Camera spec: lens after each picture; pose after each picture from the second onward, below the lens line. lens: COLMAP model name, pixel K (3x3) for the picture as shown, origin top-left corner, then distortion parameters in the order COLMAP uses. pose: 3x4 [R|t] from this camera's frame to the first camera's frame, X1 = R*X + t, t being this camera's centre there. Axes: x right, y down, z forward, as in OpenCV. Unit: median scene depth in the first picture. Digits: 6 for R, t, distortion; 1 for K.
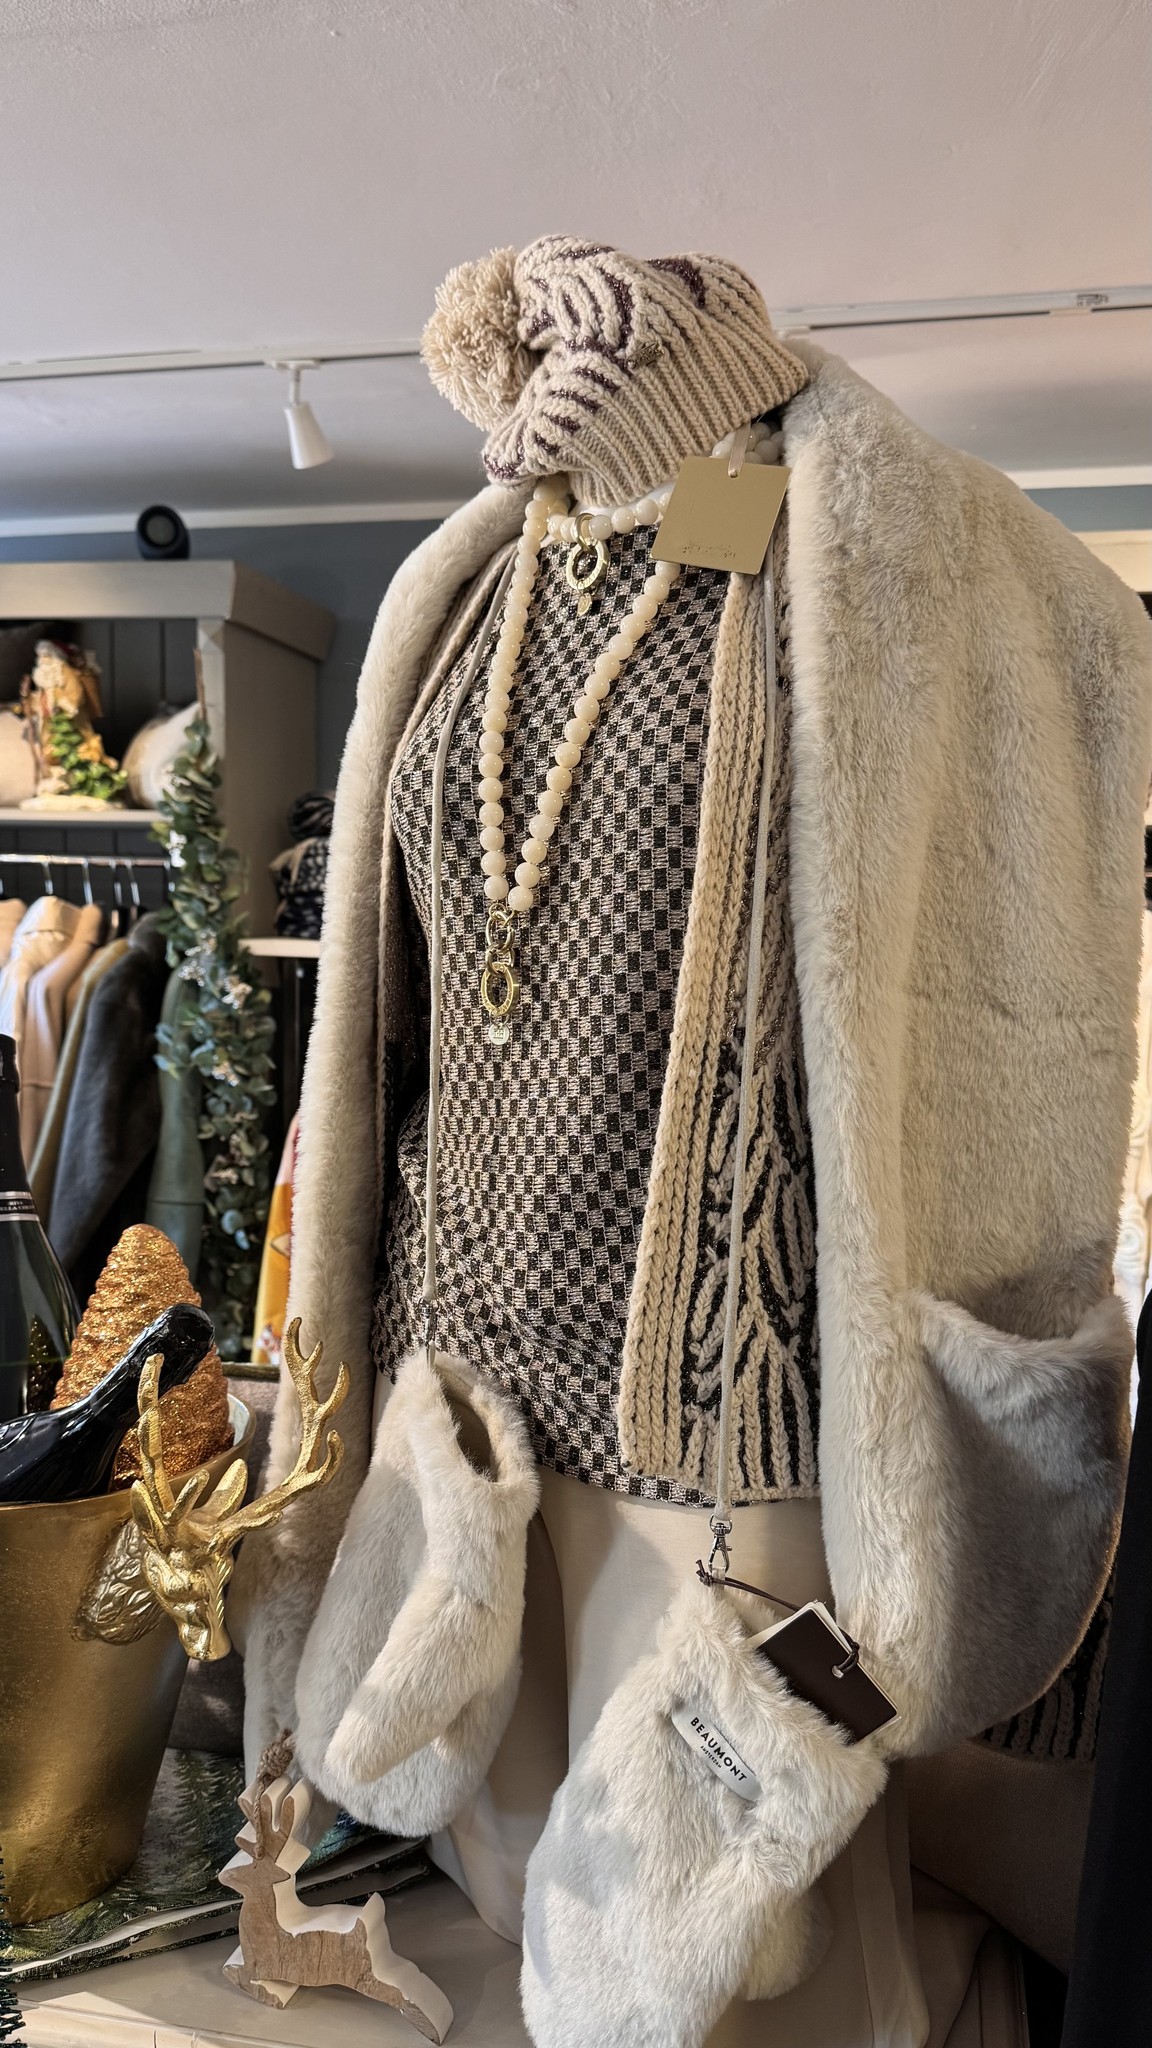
lens RADIAL K [[1578.7, 0, 579.1], [0, 1578.7, 1056.0], [0, 0, 1]] dist [0.086505, -0.010166]
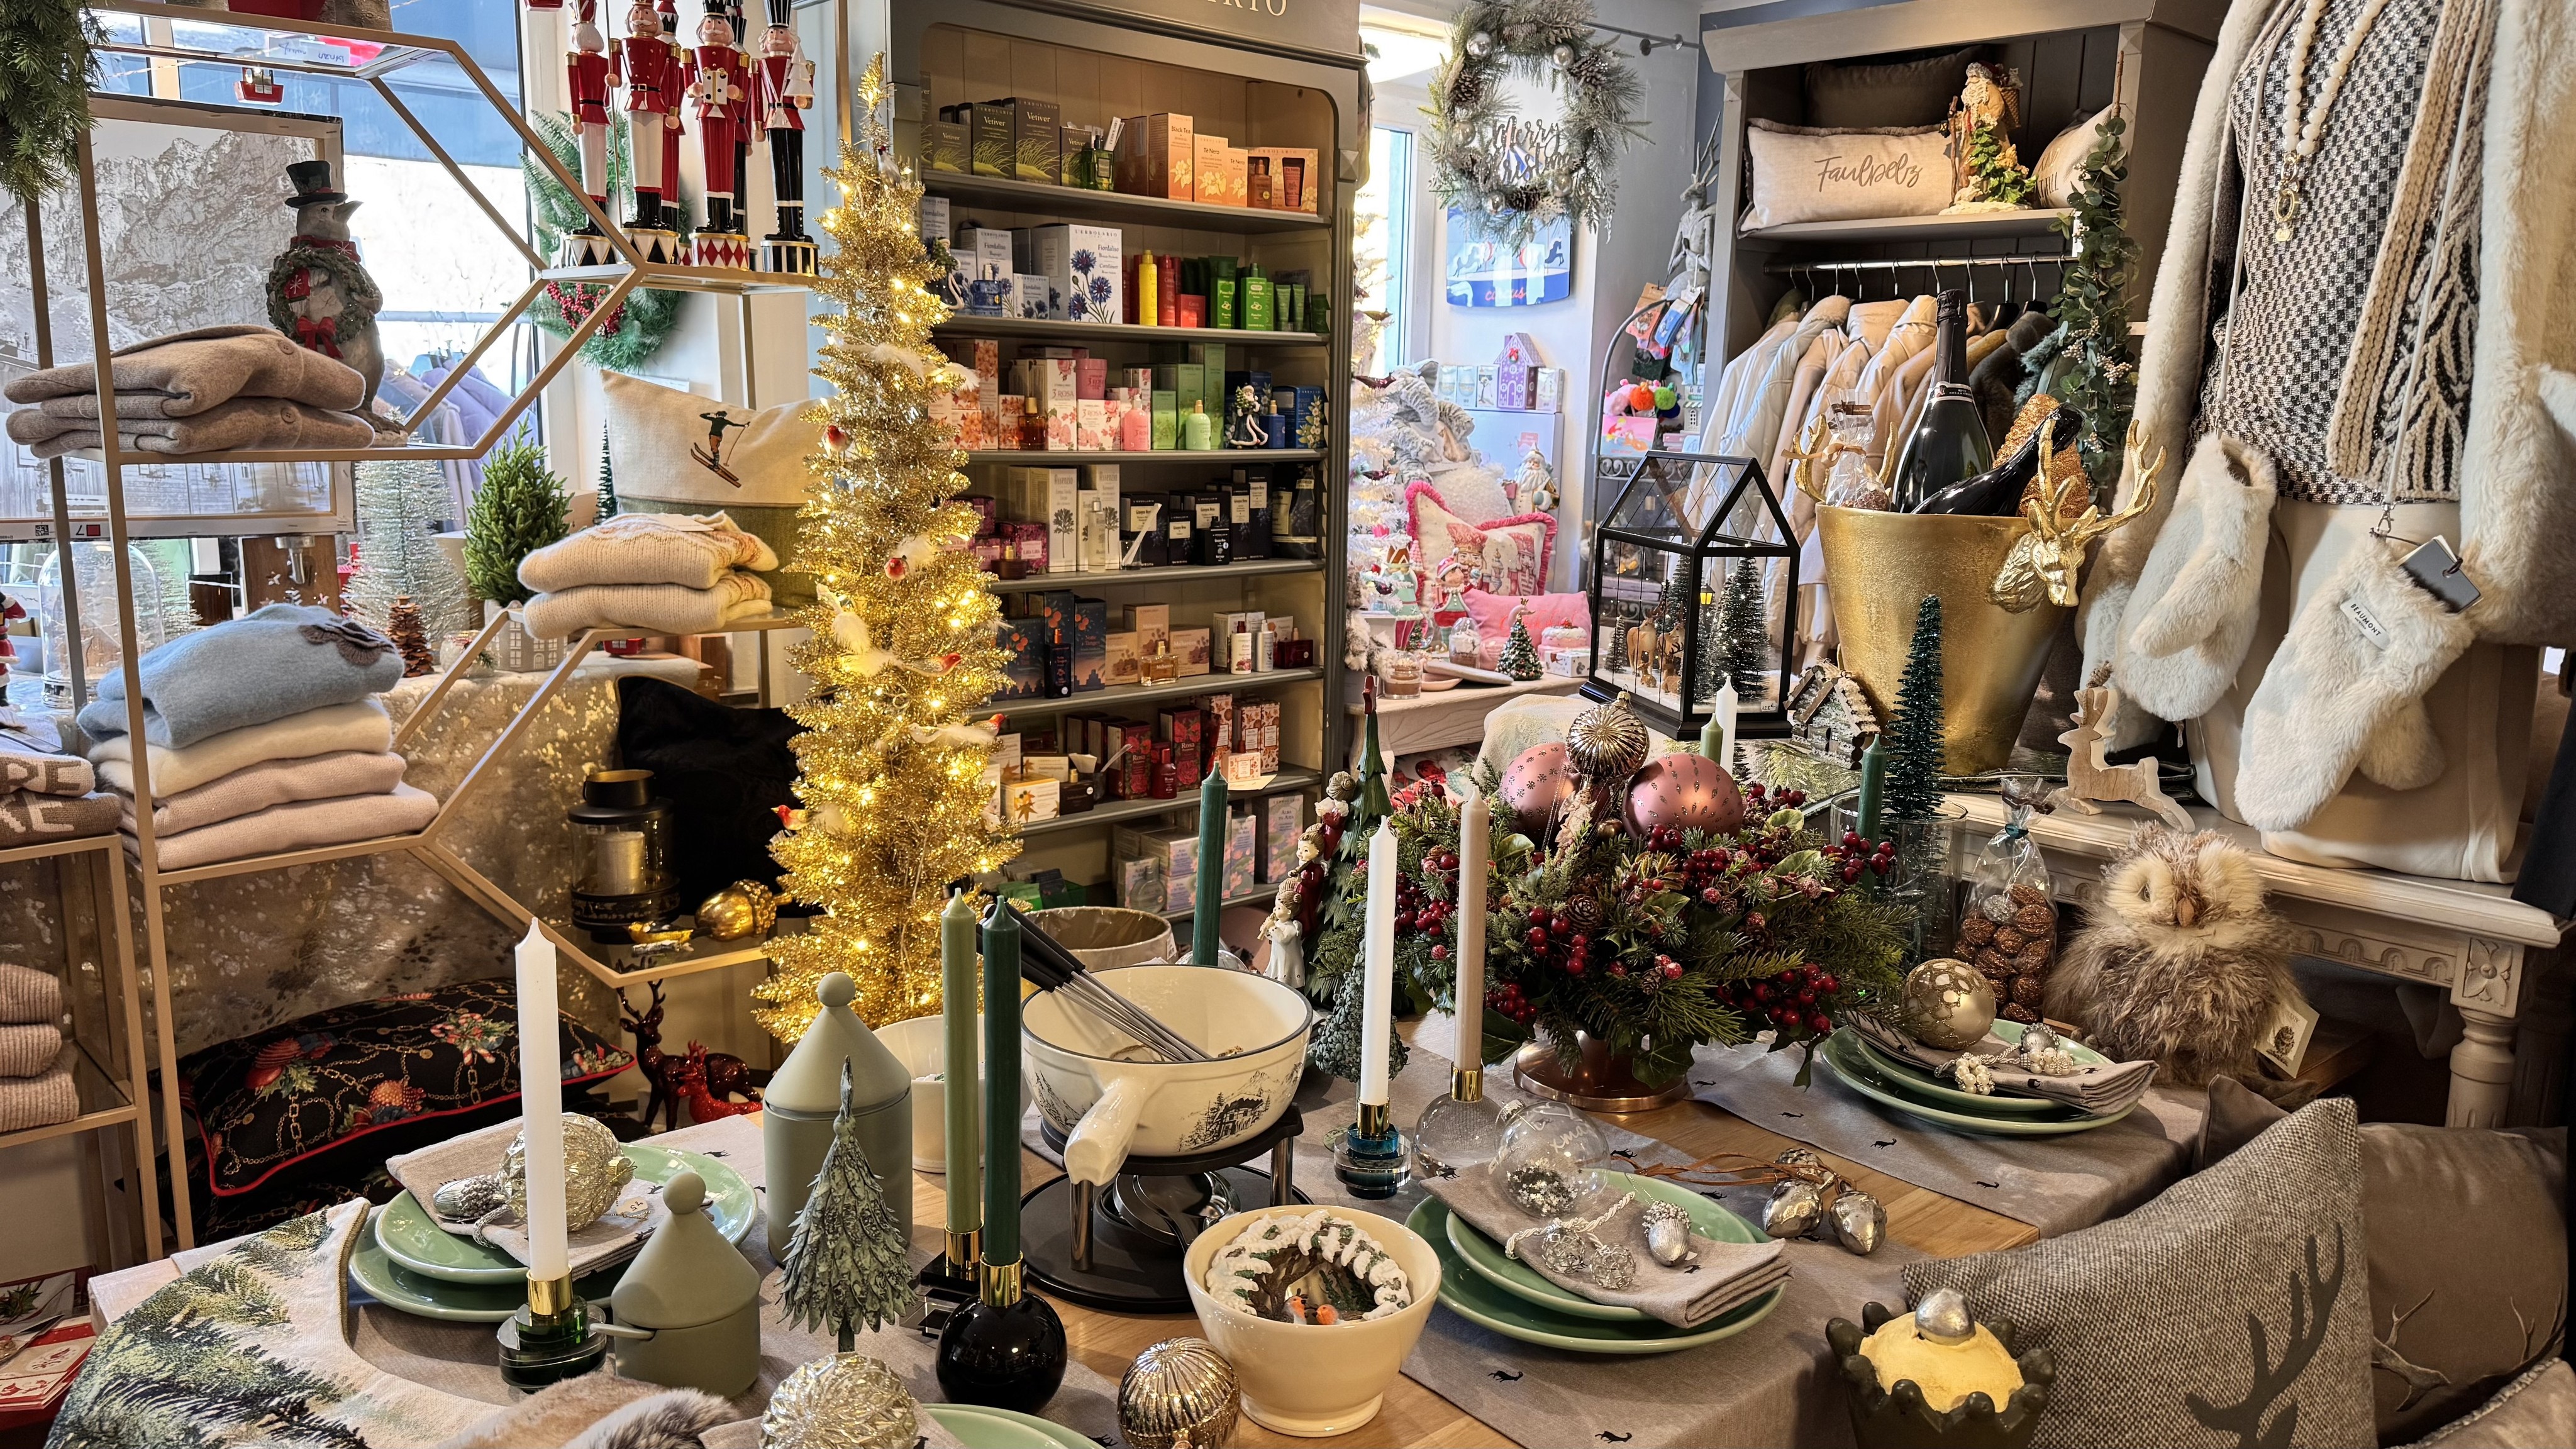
lens RADIAL K [[1827.3, 0, 1310.2], [0, 1827.3, 727.9], [0, 0, 1]] dist [0.027409, -0.034589]
pose [[0.808679, 0.103238, -0.579120, 0.307817], [-0.057663, 0.993650, 0.096614, 0.392335], [0.585417, -0.044736, 0.809497, -1.236849]]
